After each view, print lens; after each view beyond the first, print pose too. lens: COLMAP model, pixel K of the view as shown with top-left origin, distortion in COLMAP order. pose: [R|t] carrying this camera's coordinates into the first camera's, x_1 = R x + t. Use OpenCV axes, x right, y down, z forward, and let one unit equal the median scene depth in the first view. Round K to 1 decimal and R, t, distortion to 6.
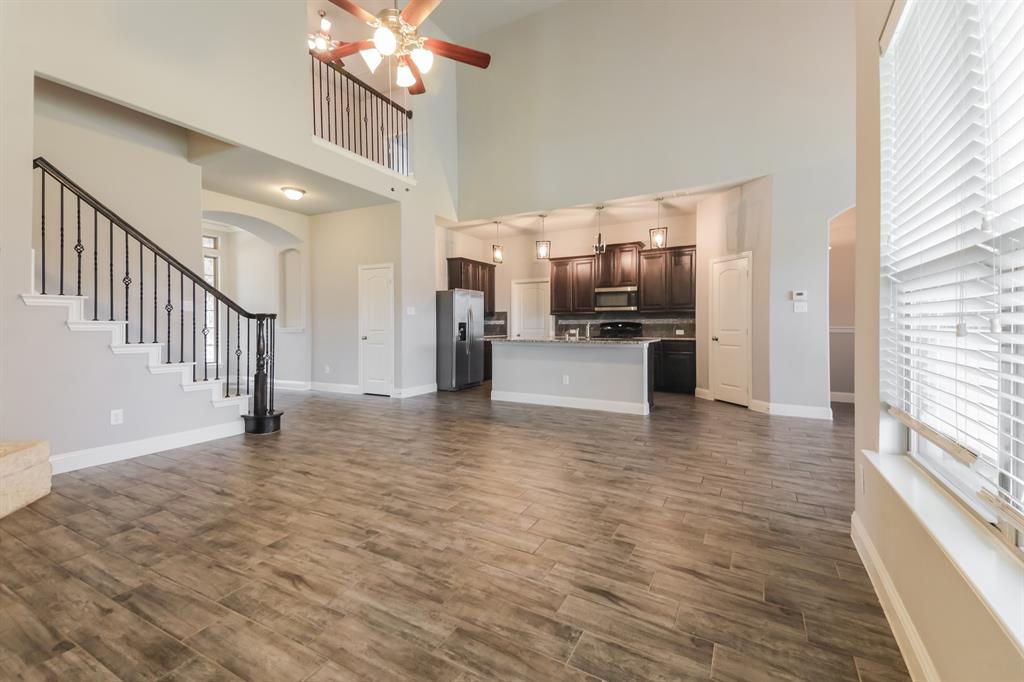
lens RADIAL K [[455.4, 0, 516.8], [0, 455.4, 326.1], [0, 0, 1]] dist [0.095249, -0.000109]
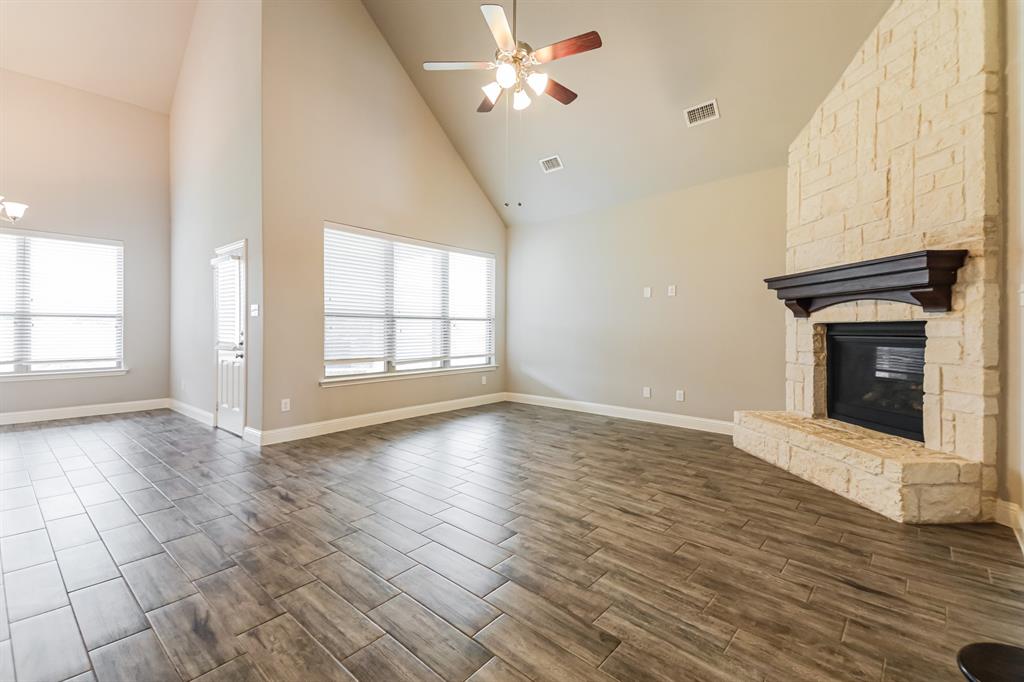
lens RADIAL K [[444.9, 0, 521.2], [0, 444.9, 331.0], [0, 0, 1]] dist [0.122734, -0.058359]
pose [[-0.980484, -0.001770, 0.196591, -0.287629], [0.001131, 0.999892, 0.014645, -0.008075], [-0.196596, 0.014582, -0.980376, 1.214189]]
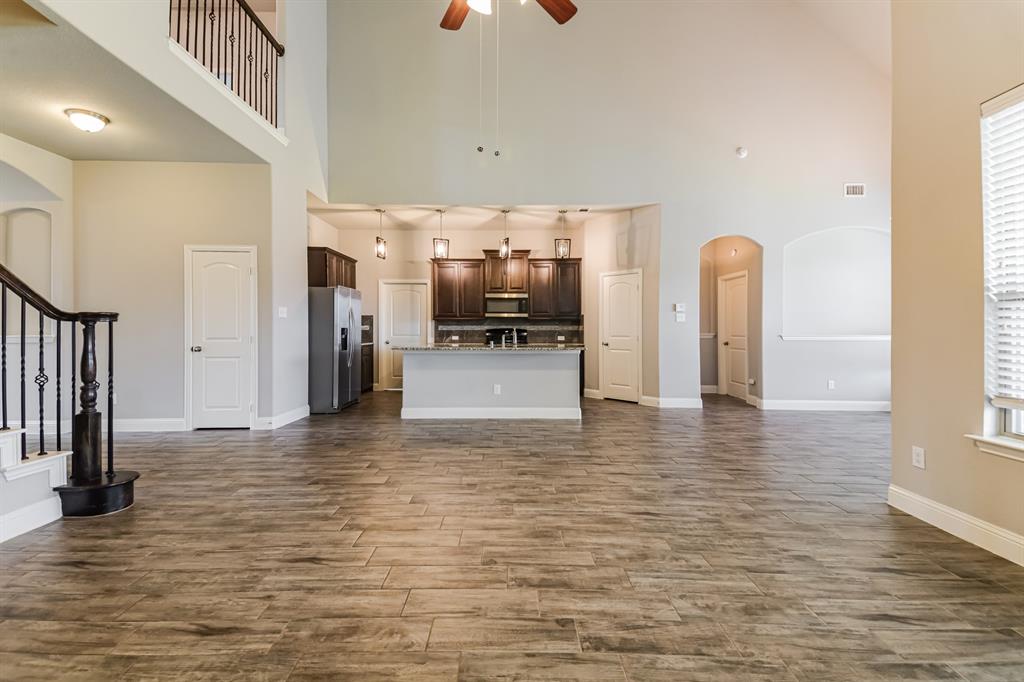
lens RADIAL K [[444.9, 0, 521.2], [0, 444.9, 331.0], [0, 0, 1]] dist [0.122734, -0.058359]
pose [[0.870139, 0.002121, 0.492802, -0.347422], [-0.001466, 0.999997, -0.001714, -0.001879], [-0.492805, 0.000769, 0.870140, 0.201287]]
